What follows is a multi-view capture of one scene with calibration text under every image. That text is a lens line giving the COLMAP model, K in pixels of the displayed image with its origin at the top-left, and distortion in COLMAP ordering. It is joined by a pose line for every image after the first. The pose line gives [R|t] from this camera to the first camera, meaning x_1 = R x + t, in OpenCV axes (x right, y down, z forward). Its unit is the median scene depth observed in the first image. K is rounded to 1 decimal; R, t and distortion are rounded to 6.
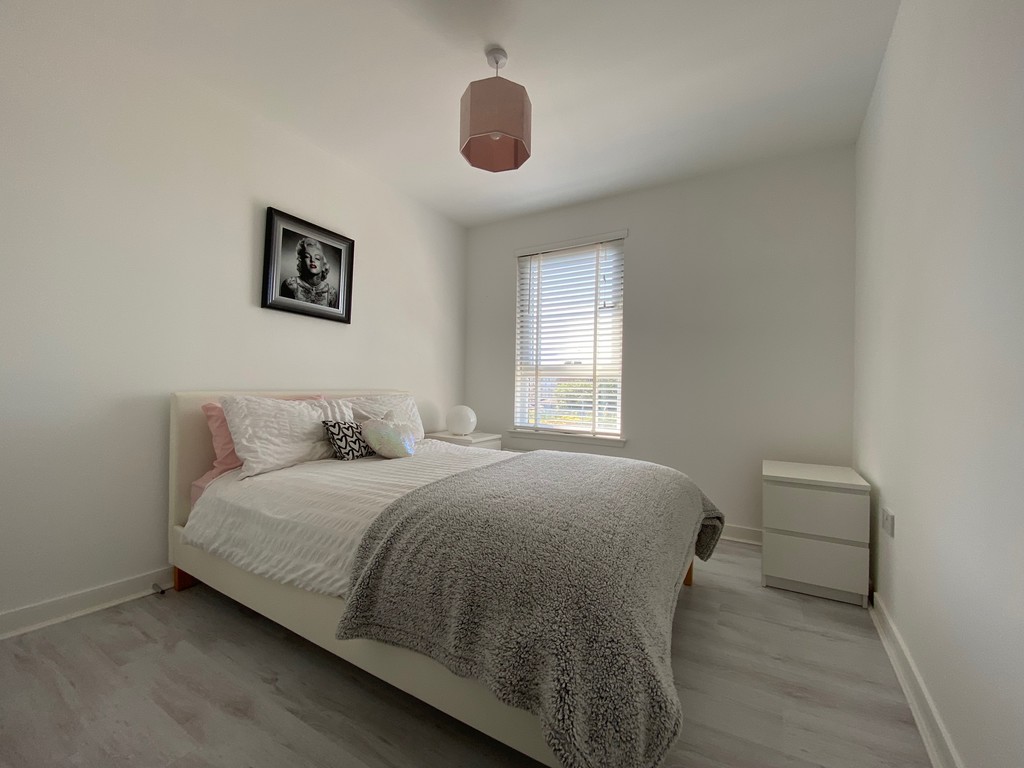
lens RADIAL K [[414.7, 0, 521.9], [0, 414.7, 384.3], [0, 0, 1]] dist [0.000618, -0.000034]
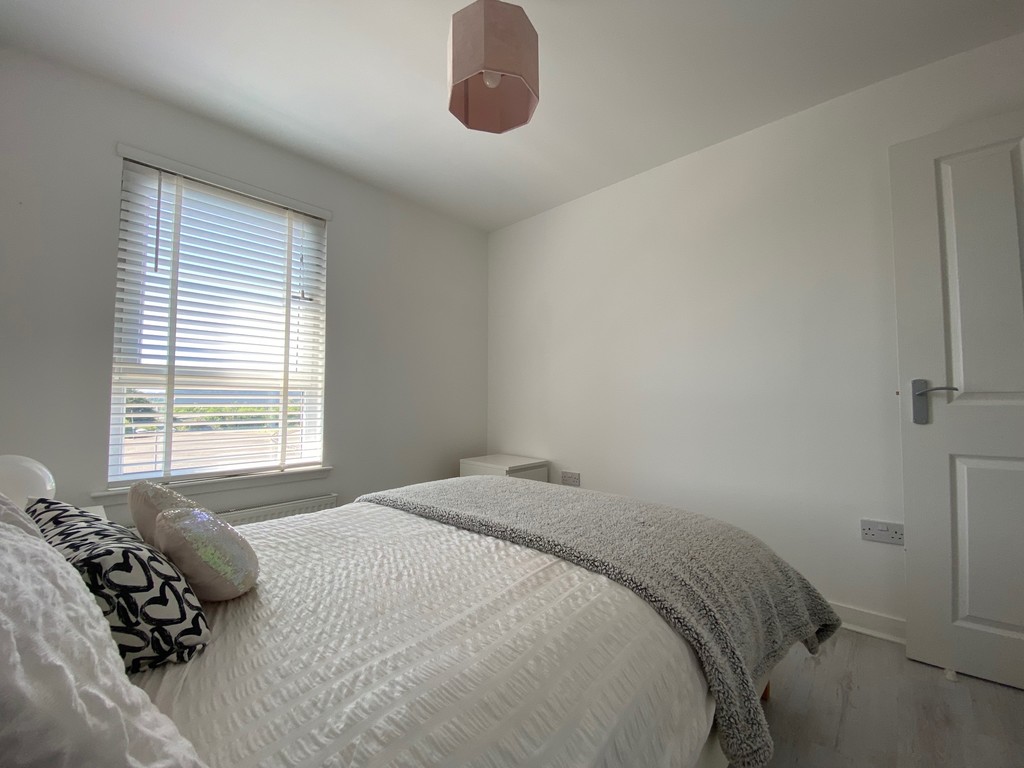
lens RADIAL K [[414.7, 0, 521.9], [0, 414.7, 384.3], [0, 0, 1]] dist [0.000618, -0.000034]
pose [[0.231346, 0.021765, 0.972628, -0.435700], [-0.006095, 0.999763, -0.020923, -0.013639], [-0.972853, -0.001088, 0.231423, 0.428664]]
